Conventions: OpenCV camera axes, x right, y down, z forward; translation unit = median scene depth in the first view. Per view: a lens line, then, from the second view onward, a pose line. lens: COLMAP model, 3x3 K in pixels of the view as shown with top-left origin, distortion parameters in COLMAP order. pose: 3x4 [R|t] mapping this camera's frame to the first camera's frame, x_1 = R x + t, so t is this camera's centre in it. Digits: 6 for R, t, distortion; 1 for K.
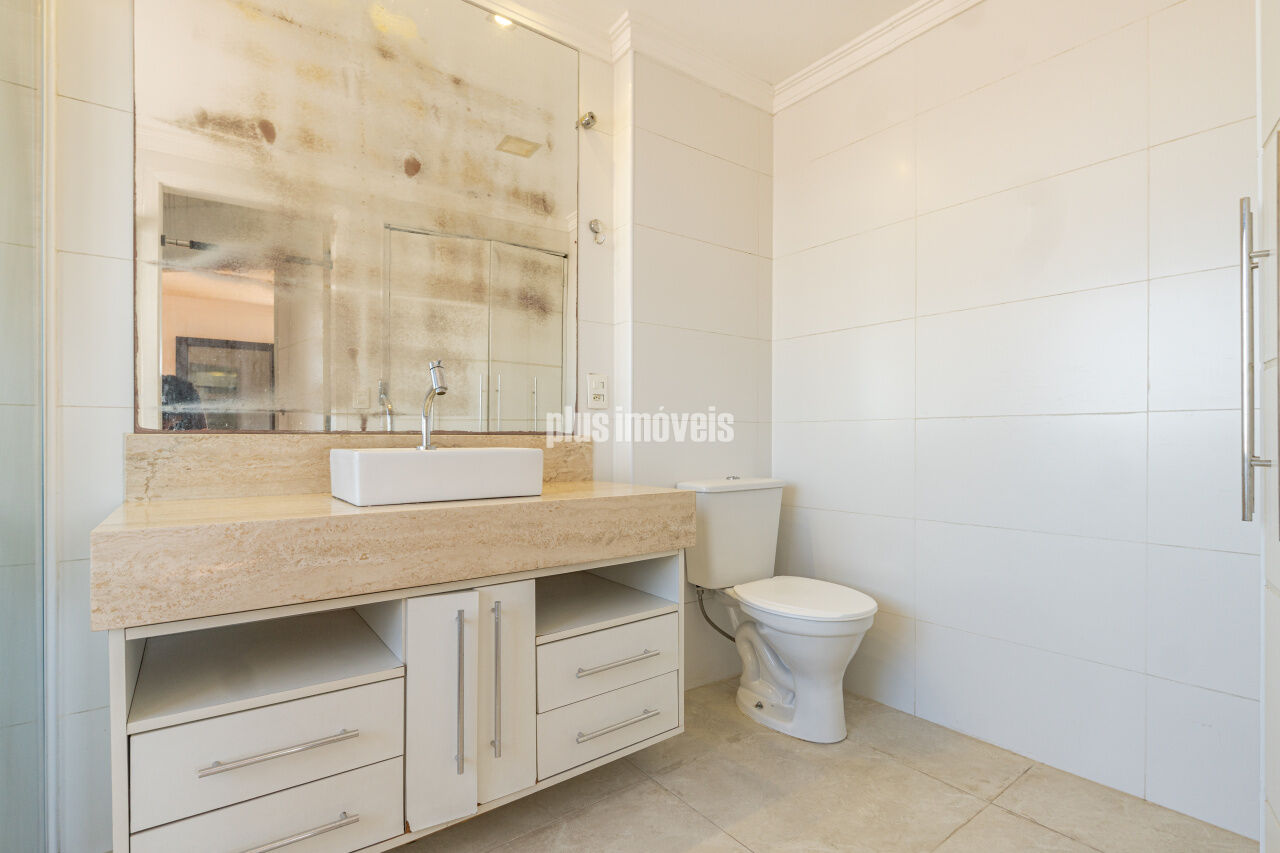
lens RADIAL K [[609.6, 0, 591.6], [0, 609.6, 451.2], [0, 0, 1]] dist [-0.008808, 0.000494]
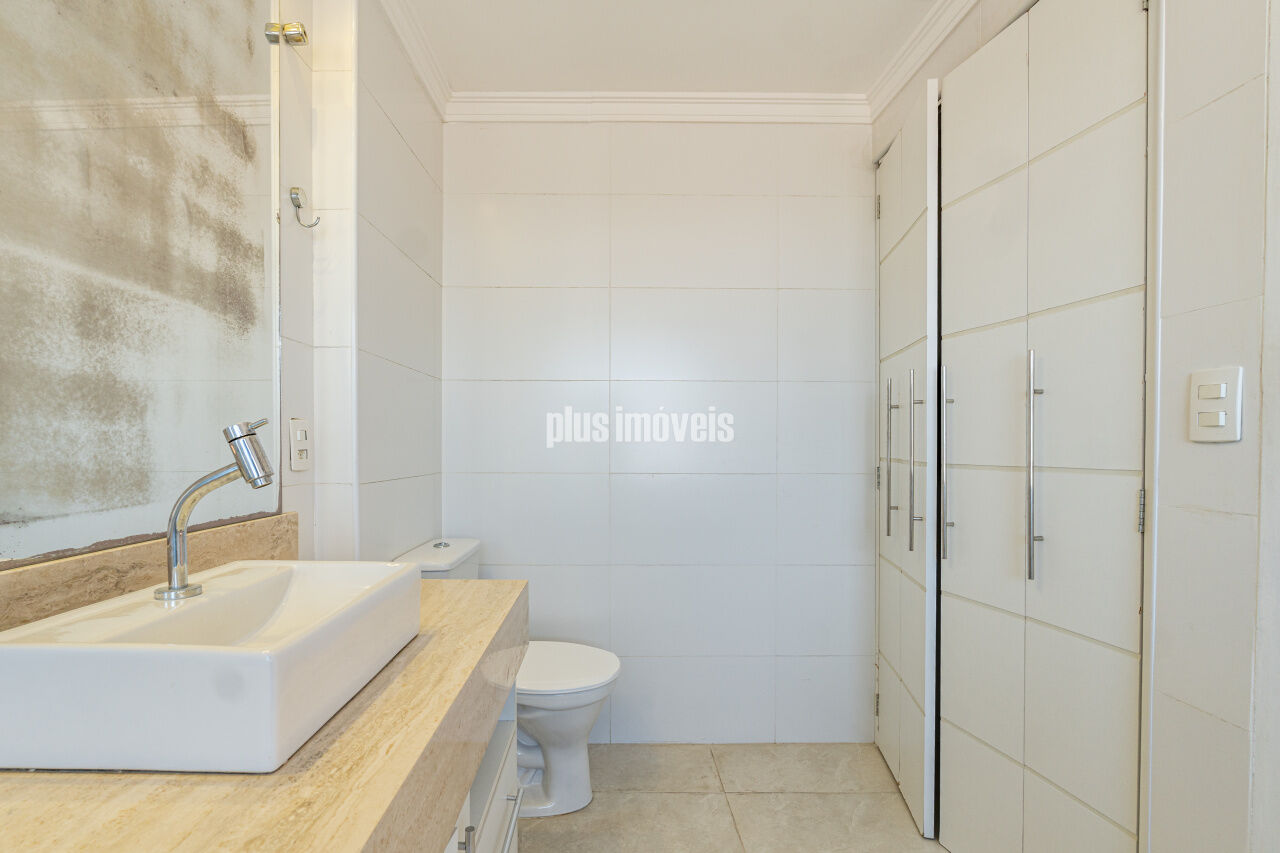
lens RADIAL K [[642.0, 0, 603.4], [0, 642.0, 456.5], [0, 0, 1]] dist [-0.003613, -0.000123]
pose [[0.559871, -0.017055, 0.828404, -0.454615], [0.009945, 0.999854, 0.013863, -0.106255], [-0.828520, 0.000477, 0.559959, 0.381373]]
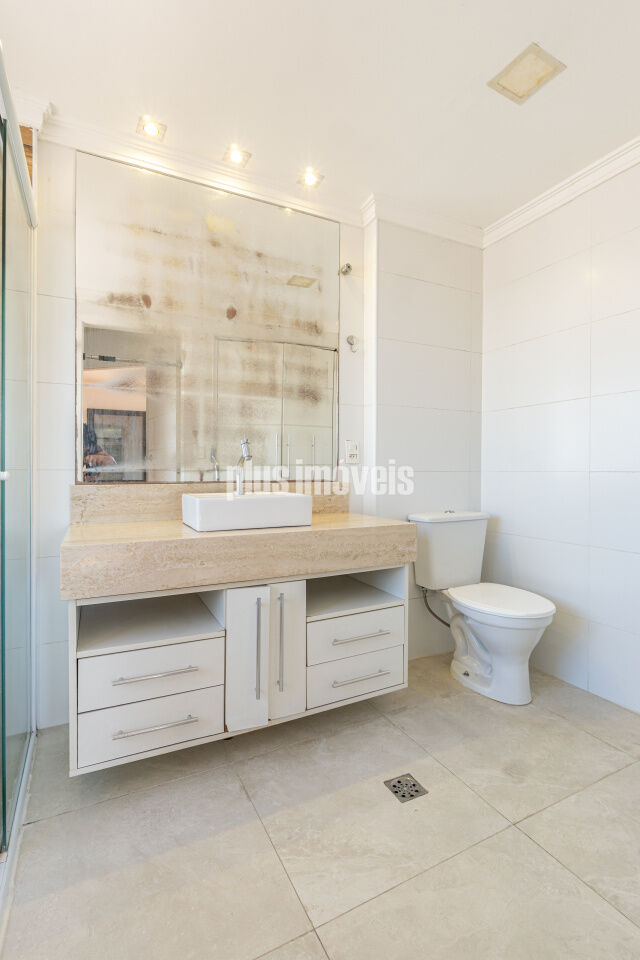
lens RADIAL K [[440.9, 0, 274.6], [0, 440.9, 478.5], [0, 0, 1]] dist [-0.009979, 0.000968]
pose [[0.981617, 0.003975, -0.190819, 0.033790], [-0.003752, 0.999992, 0.001530, -0.040523], [0.190824, -0.000786, 0.981624, -0.096809]]
